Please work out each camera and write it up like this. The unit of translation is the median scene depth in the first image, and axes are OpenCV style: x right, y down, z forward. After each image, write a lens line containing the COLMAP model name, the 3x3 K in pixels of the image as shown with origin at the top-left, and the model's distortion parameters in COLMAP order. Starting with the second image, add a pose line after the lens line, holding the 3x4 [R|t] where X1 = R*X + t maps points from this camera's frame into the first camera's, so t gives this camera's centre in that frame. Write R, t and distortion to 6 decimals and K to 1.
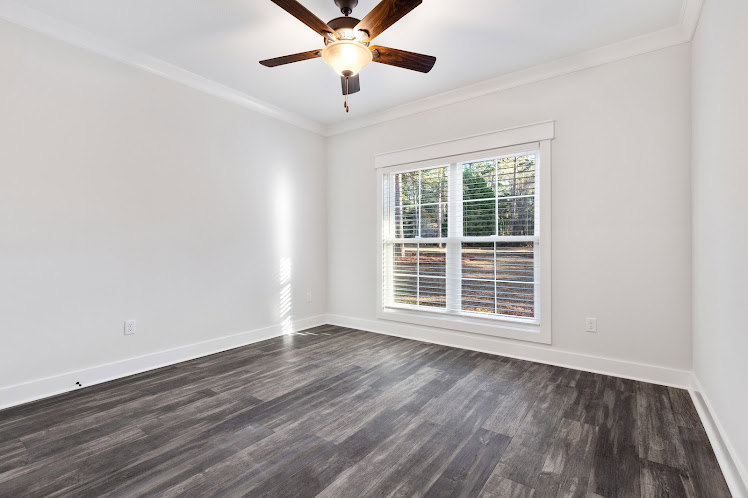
lens RADIAL K [[343.4, 0, 373.4], [0, 343.4, 246.5], [0, 0, 1]] dist [0.001159, 0.000114]
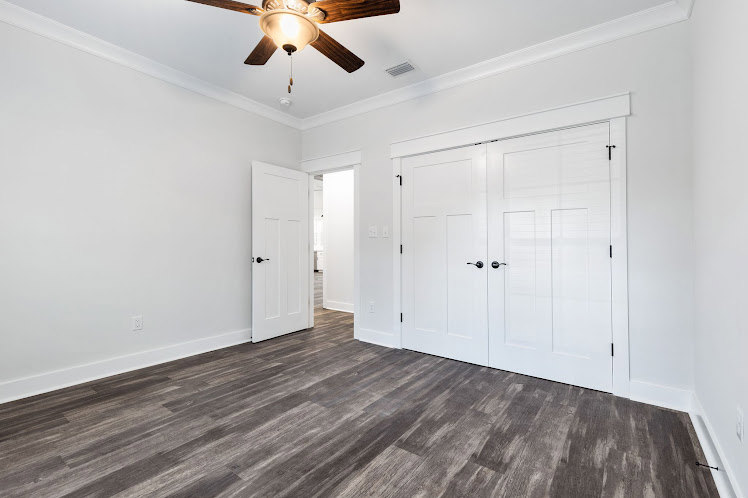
lens RADIAL K [[343.4, 0, 373.3], [0, 343.4, 247.7], [0, 0, 1]] dist [0.001159, 0.000114]
pose [[-0.999982, -0.001884, 0.005764, -0.312432], [-0.001851, 0.999982, 0.005778, 0.002054], [-0.005775, 0.005768, -0.999967, 2.016245]]
